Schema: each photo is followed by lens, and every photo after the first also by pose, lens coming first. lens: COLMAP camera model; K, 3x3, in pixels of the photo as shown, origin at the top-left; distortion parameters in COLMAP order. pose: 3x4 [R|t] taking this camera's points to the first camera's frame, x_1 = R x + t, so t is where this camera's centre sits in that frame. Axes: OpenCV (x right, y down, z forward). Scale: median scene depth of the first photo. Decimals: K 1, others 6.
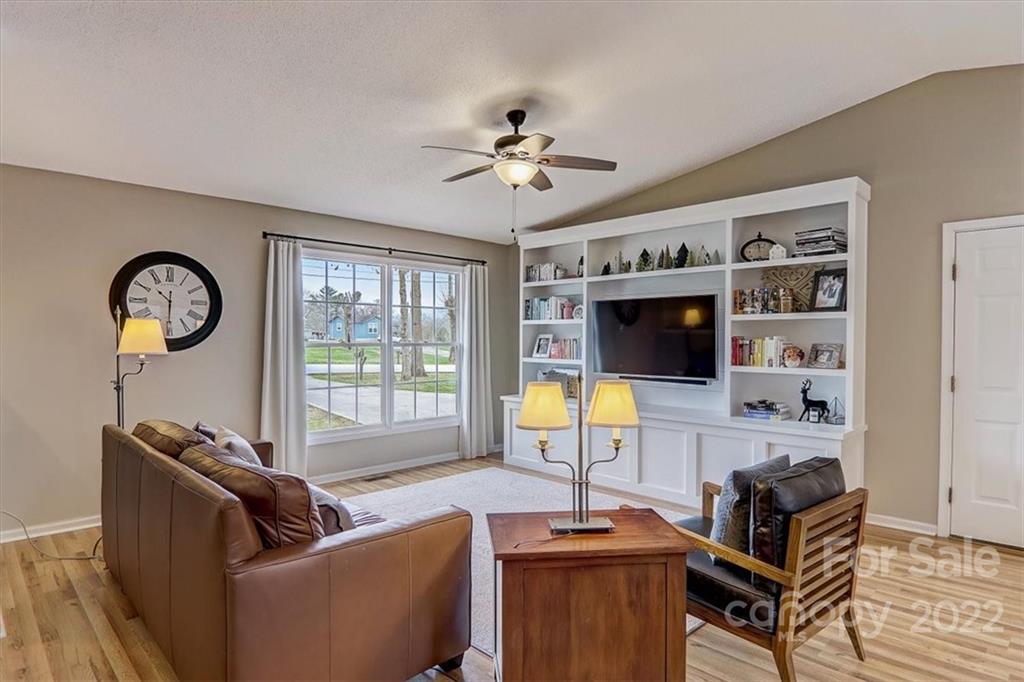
lens RADIAL K [[567.3, 0, 512.4], [0, 567.3, 349.8], [0, 0, 1]] dist [0.006965, -0.020723]
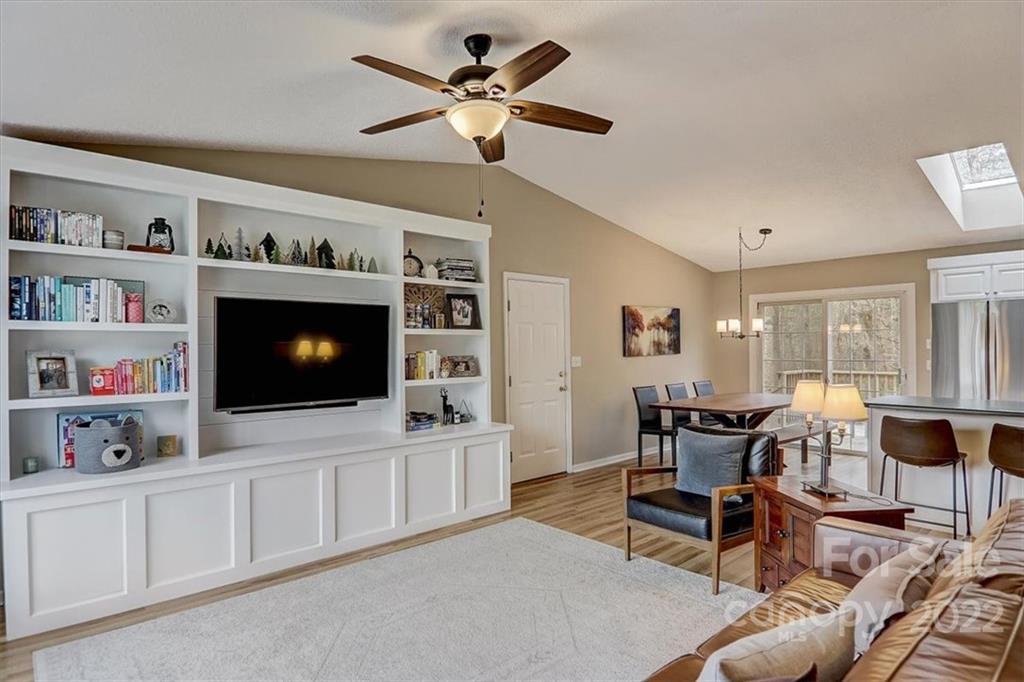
lens RADIAL K [[567.3, 0, 512.4], [0, 567.3, 349.8], [0, 0, 1]] dist [0.006965, -0.020723]
pose [[0.033544, -0.005314, 0.999423, -0.586537], [0.031090, 0.999507, 0.004271, -0.023413], [-0.998954, 0.030928, 0.033692, 0.788744]]
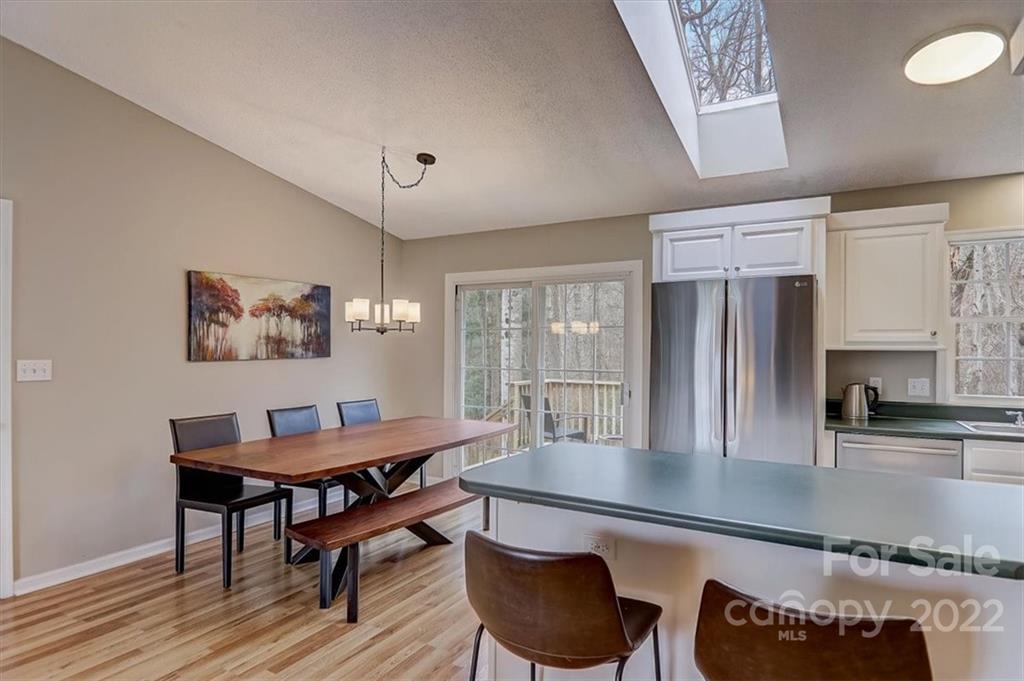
lens RADIAL K [[567.3, 0, 512.4], [0, 567.3, 349.3], [0, 0, 1]] dist [0.006965, -0.020723]
pose [[-0.277450, -0.003404, 0.960734, -0.012992], [0.011649, 0.999908, 0.006907, -0.007267], [-0.960670, 0.013108, -0.277384, 0.310928]]
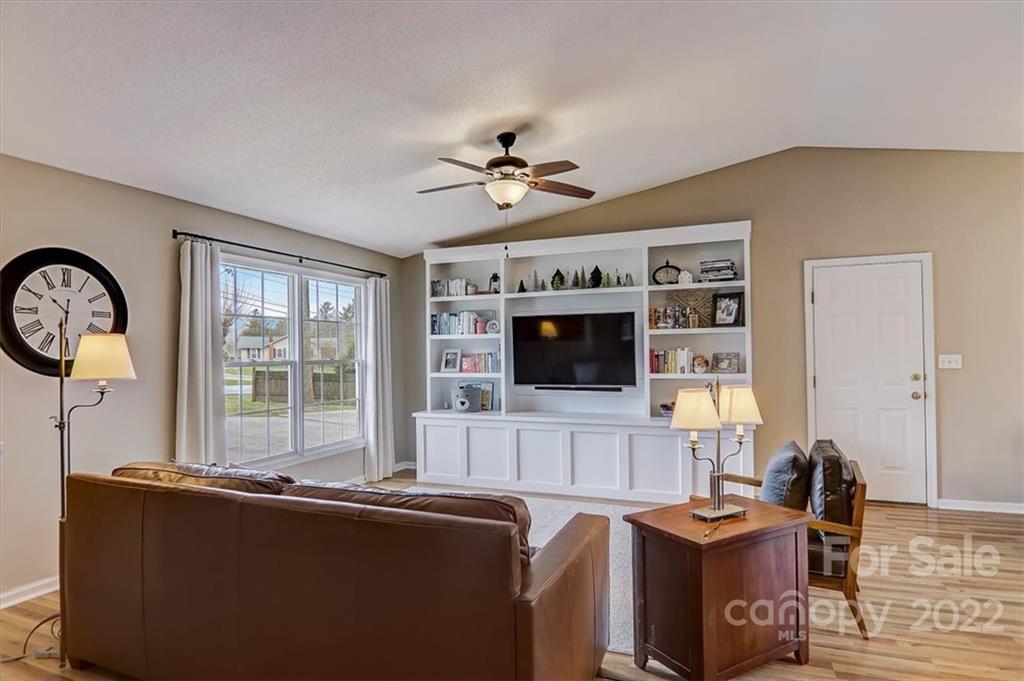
lens RADIAL K [[567.3, 0, 512.4], [0, 567.3, 349.3], [0, 0, 1]] dist [0.006965, -0.020723]
pose [[0.918603, -0.013442, 0.394952, -0.332002], [0.024267, 0.999454, -0.022424, -0.002319], [-0.394435, 0.030183, 0.918428, 0.046532]]
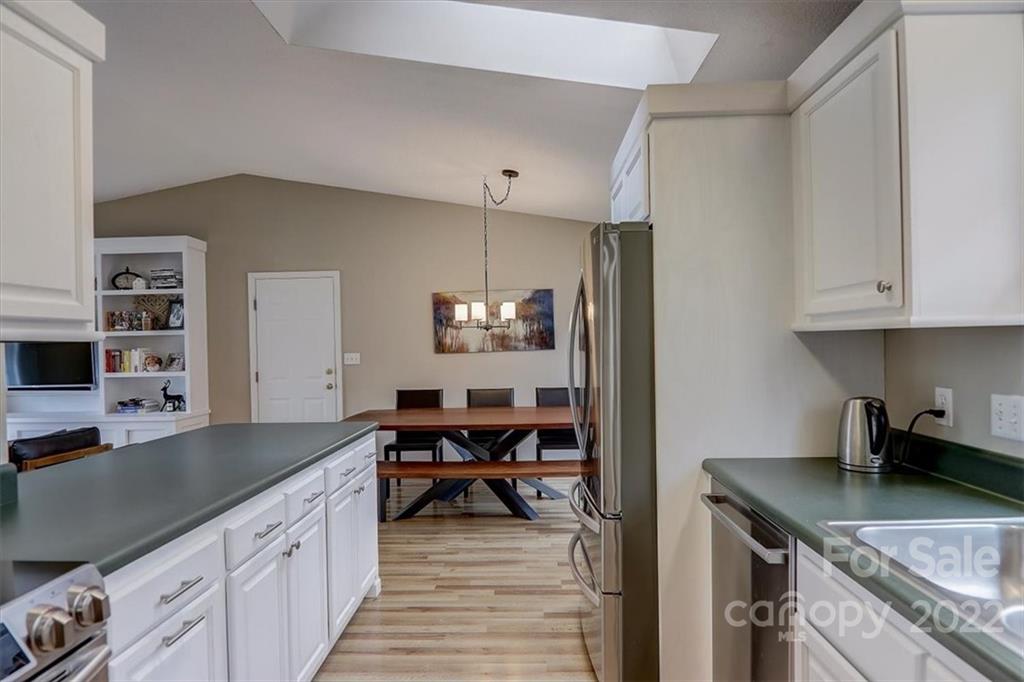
lens RADIAL K [[567.3, 0, 512.4], [0, 567.3, 349.8], [0, 0, 1]] dist [0.006965, -0.020723]
pose [[0.722461, -0.023882, 0.690999, 0.177862], [0.035234, 0.999376, -0.002299, 0.012052], [-0.690513, 0.026007, 0.722852, -0.510219]]
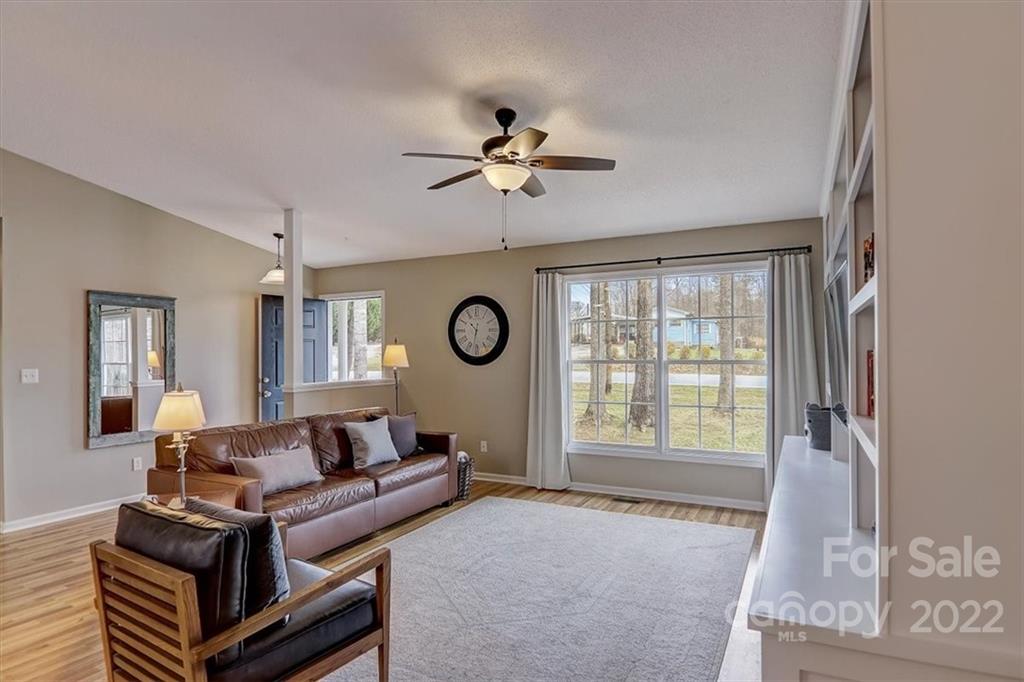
lens RADIAL K [[567.3, 0, 512.4], [0, 567.3, 349.8], [0, 0, 1]] dist [0.006965, -0.020723]
pose [[0.314525, -0.013232, -0.949157, 0.736750], [-0.012321, 0.999762, -0.018021, -0.011576], [0.949169, 0.017363, 0.314287, 0.606678]]
